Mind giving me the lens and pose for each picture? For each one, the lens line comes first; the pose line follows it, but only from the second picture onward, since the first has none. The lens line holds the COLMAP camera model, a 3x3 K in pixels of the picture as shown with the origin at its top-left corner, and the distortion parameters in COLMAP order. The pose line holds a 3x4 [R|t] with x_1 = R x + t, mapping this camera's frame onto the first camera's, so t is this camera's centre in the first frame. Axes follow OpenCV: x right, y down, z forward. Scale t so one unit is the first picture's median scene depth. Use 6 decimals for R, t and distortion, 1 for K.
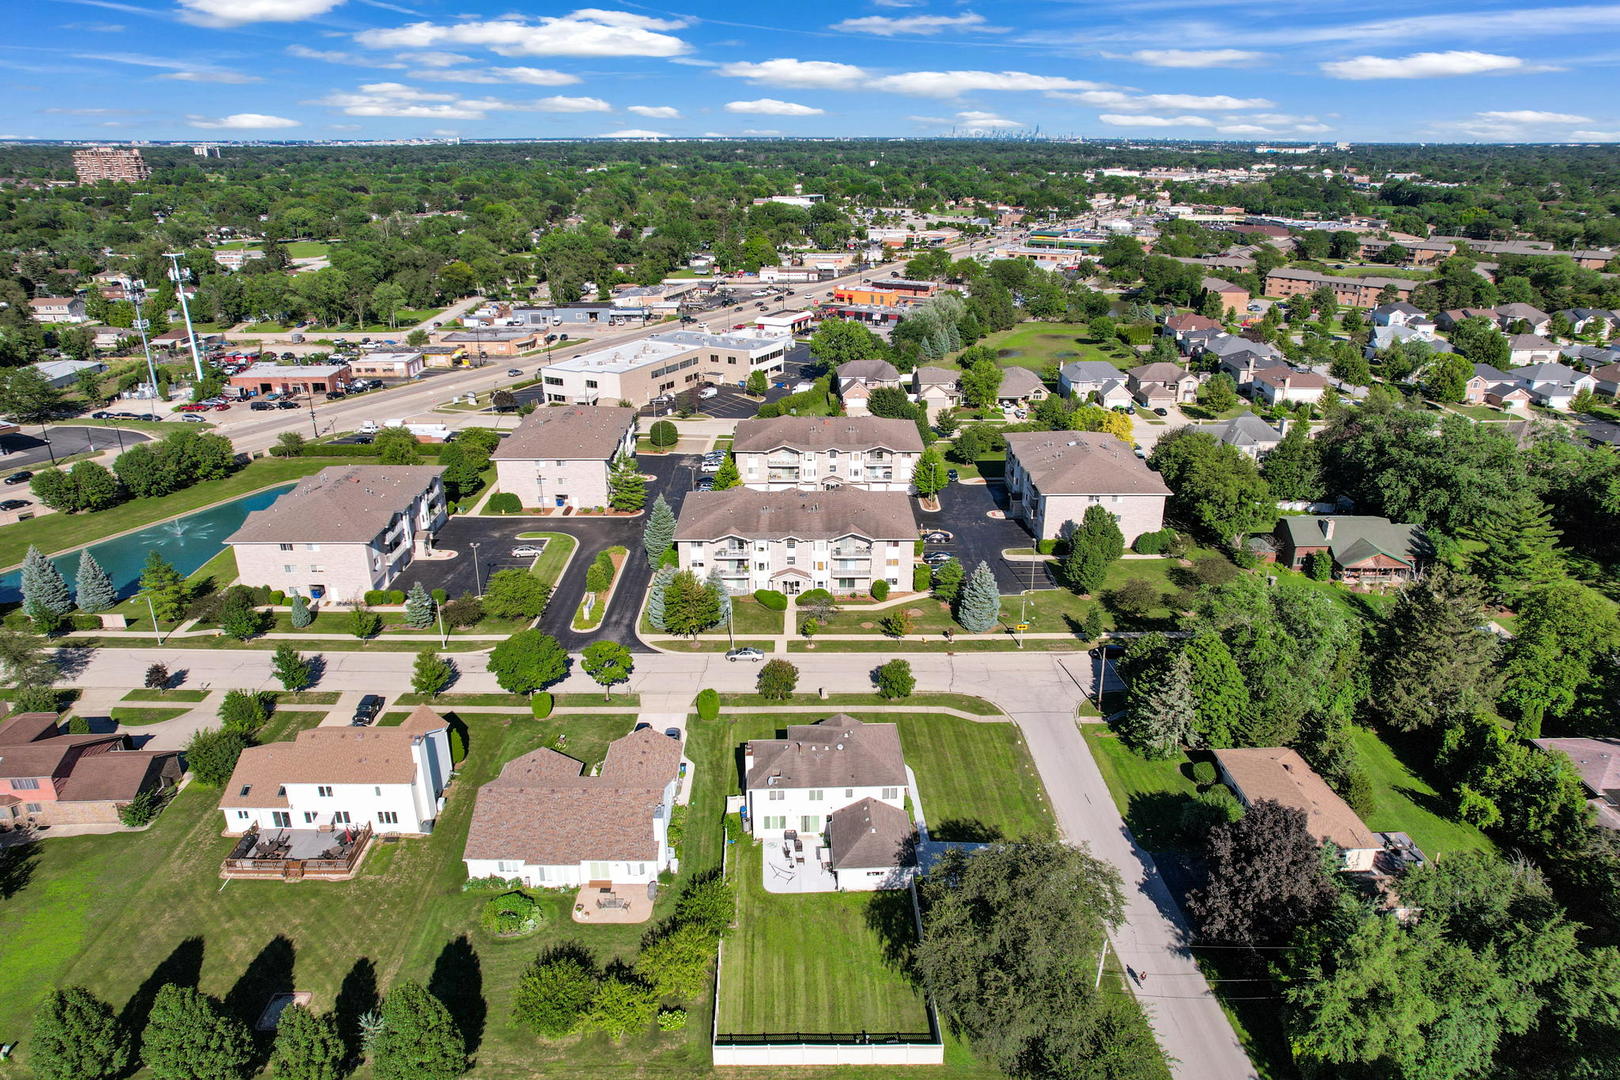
lens RADIAL K [[656.7, 0, 795.5], [0, 656.7, 540.3], [0, 0, 1]] dist [-0.003673, 0.000280]
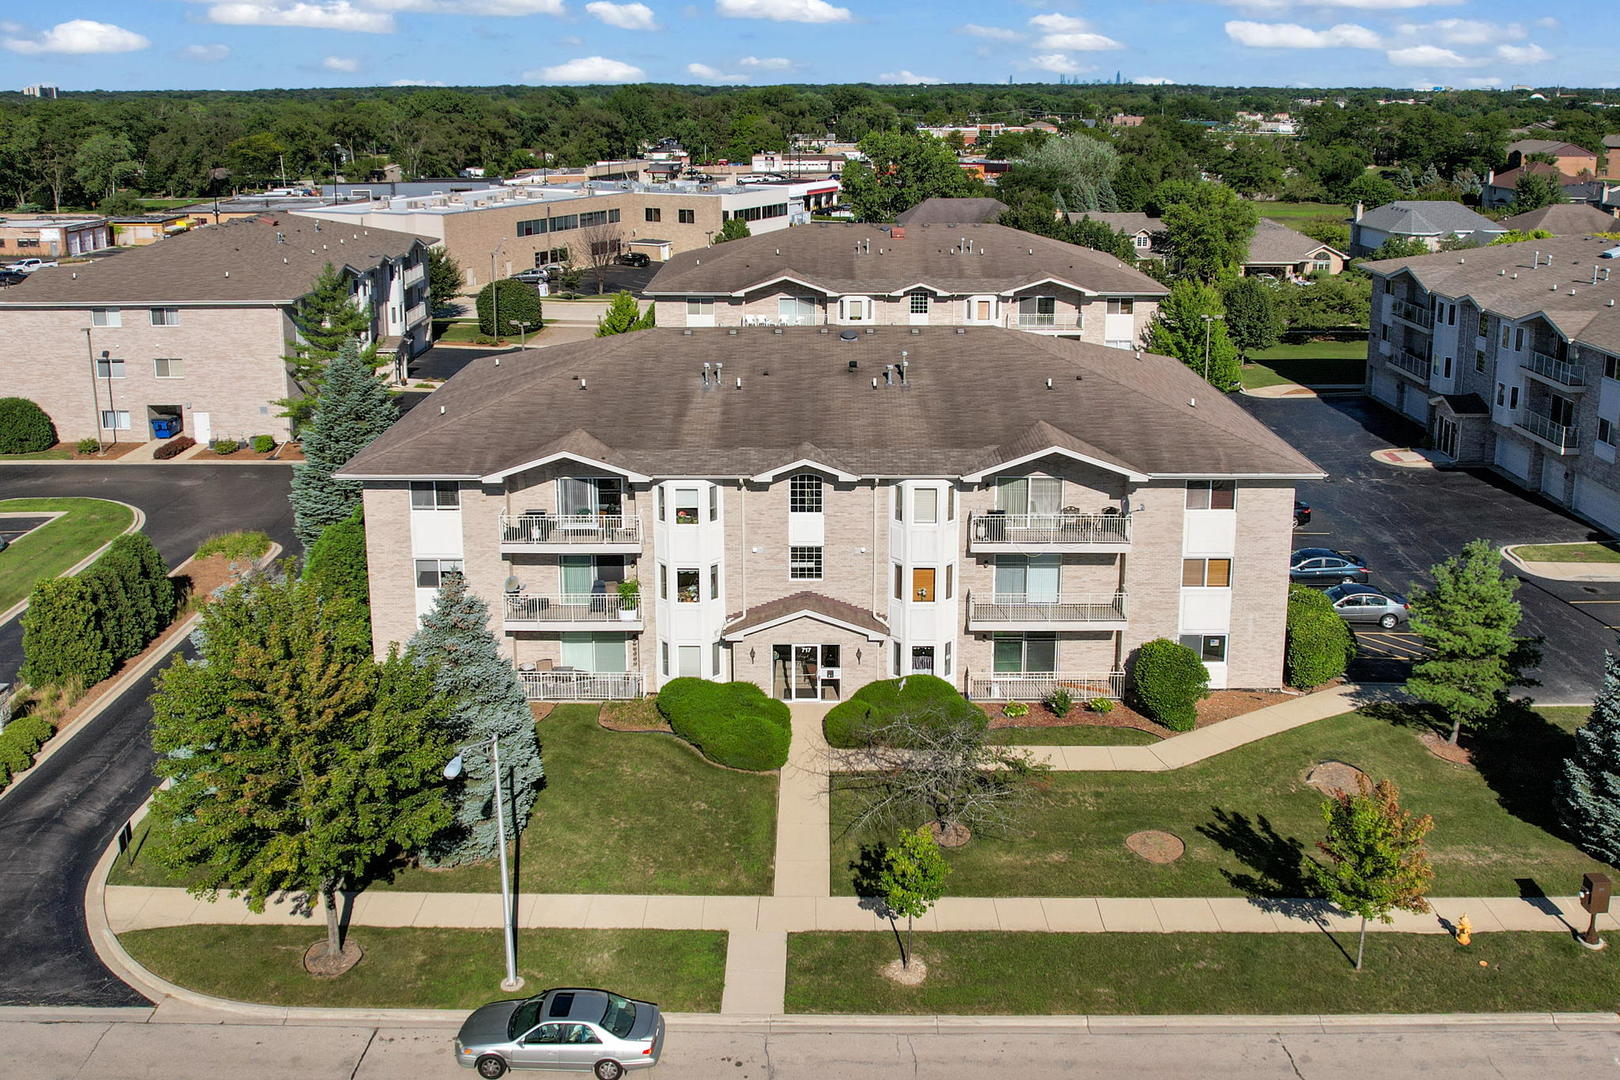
lens RADIAL K [[656.7, 0, 795.5], [0, 656.7, 540.3], [0, 0, 1]] dist [-0.003673, 0.000280]
pose [[0.999897, 0.001953, -0.014208, -0.007270], [-0.003793, 0.991420, -0.130661, 0.055505], [0.013831, 0.130701, 0.991325, 0.746405]]
